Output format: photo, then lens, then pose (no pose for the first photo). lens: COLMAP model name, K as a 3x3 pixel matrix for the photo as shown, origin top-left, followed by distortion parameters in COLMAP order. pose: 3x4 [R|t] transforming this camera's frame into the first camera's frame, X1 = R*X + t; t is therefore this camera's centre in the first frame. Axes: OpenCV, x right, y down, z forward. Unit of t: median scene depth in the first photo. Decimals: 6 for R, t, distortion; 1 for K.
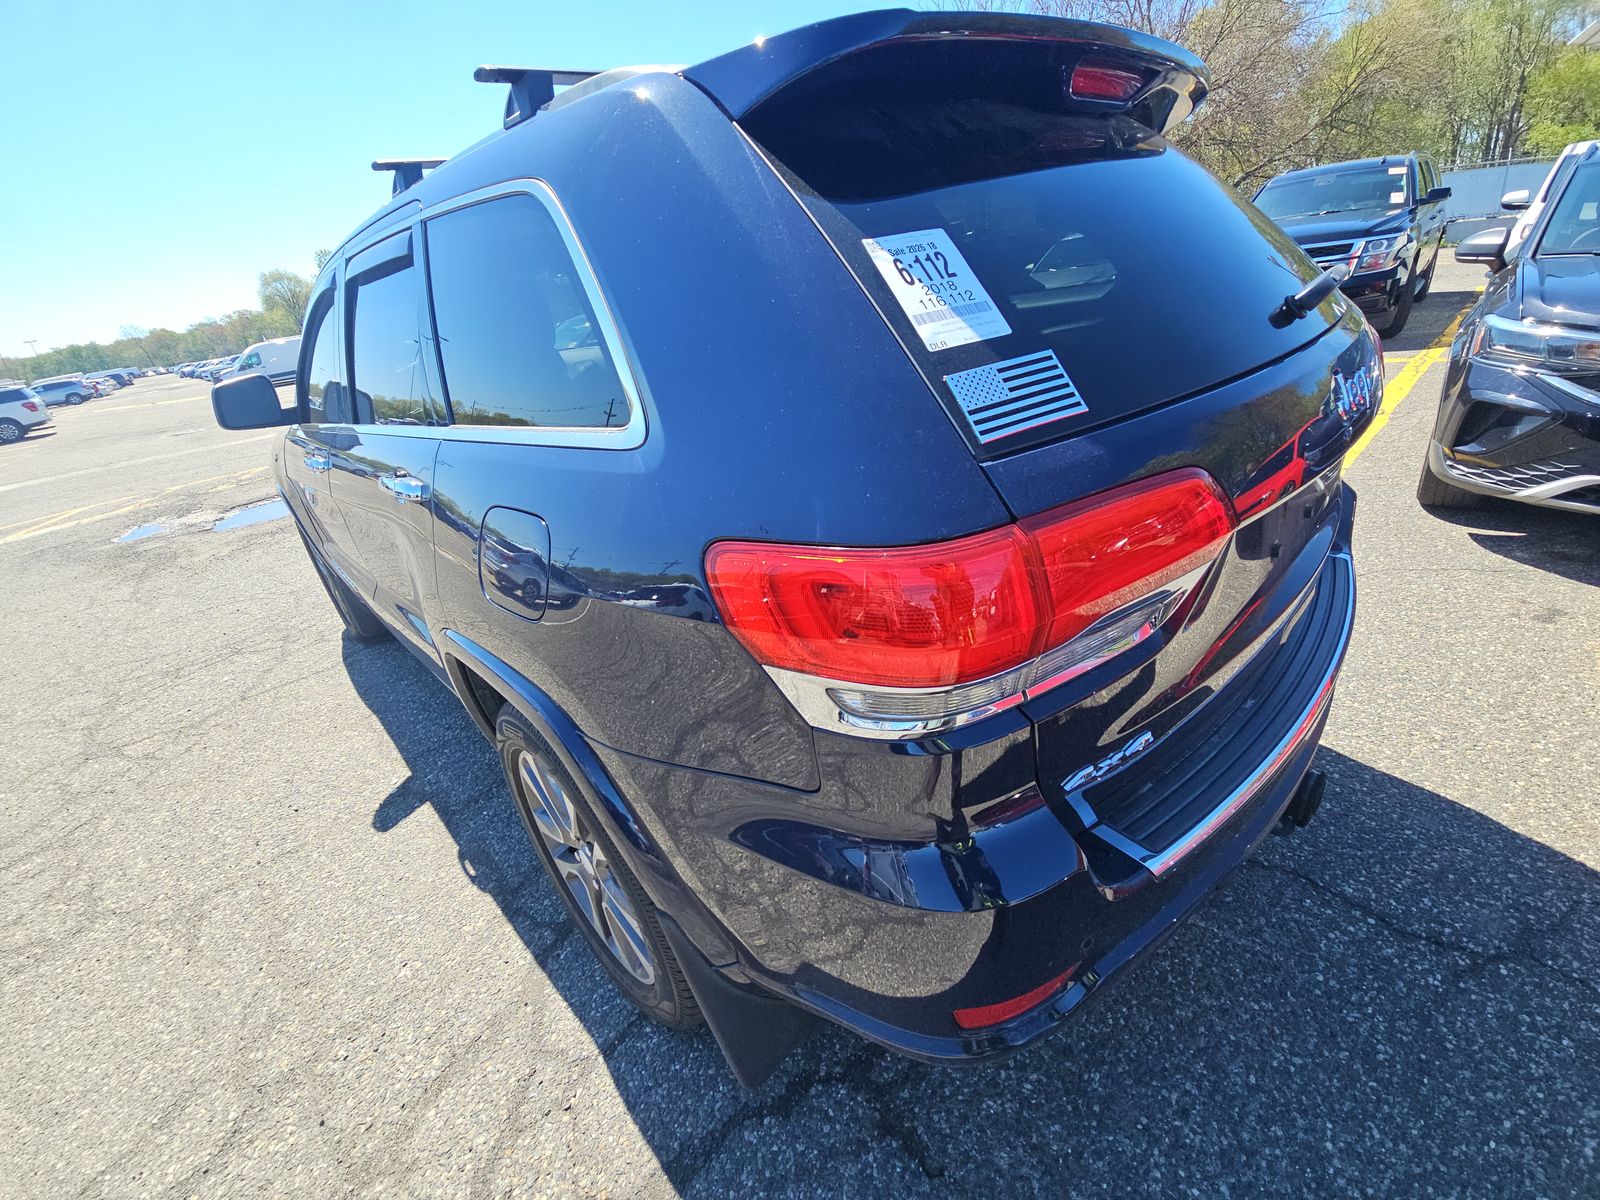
lens RADIAL K [[631.5, 0, 806.8], [0, 631.5, 589.3], [0, 0, 1]] dist [0.026957, -0.018364]
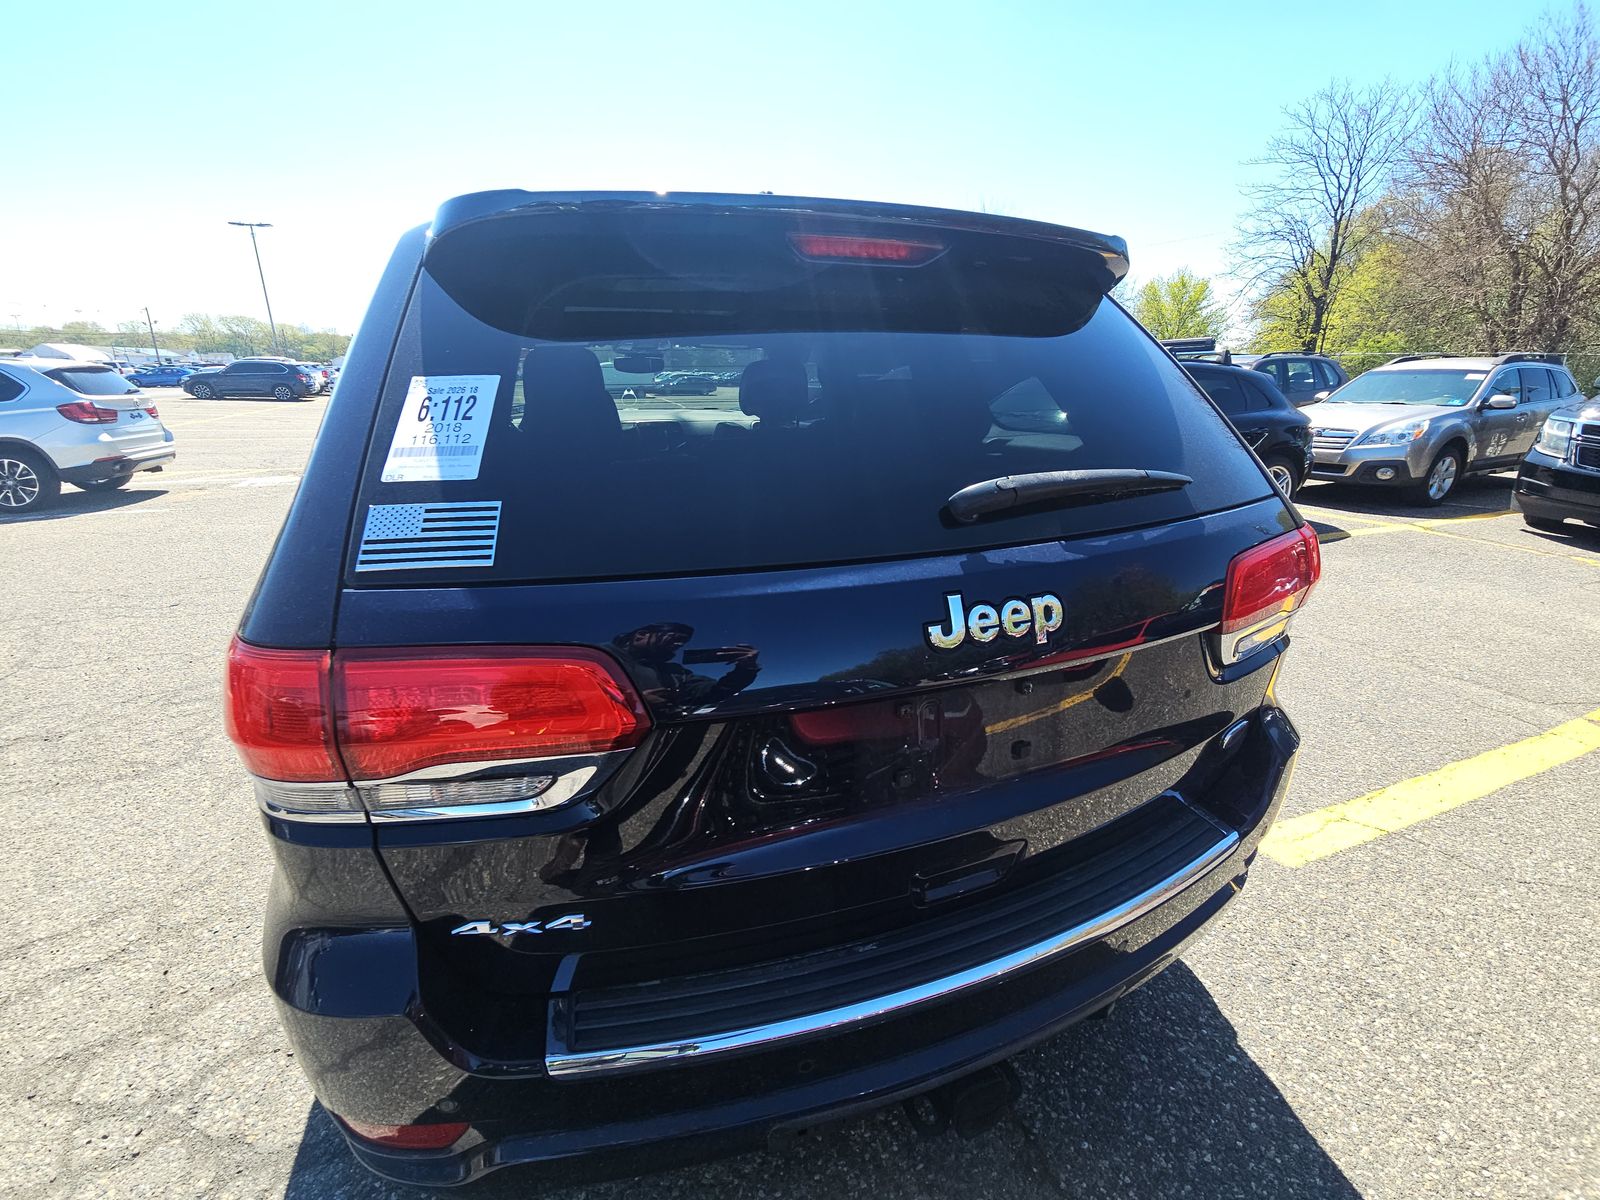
lens RADIAL K [[631.5, 0, 806.8], [0, 631.5, 589.3], [0, 0, 1]] dist [0.026957, -0.018364]
pose [[0.914068, 0.244475, -0.323592, 1.192506], [-0.276330, 0.959447, -0.055700, -0.315066], [0.296852, 0.140331, 0.944556, 0.186004]]
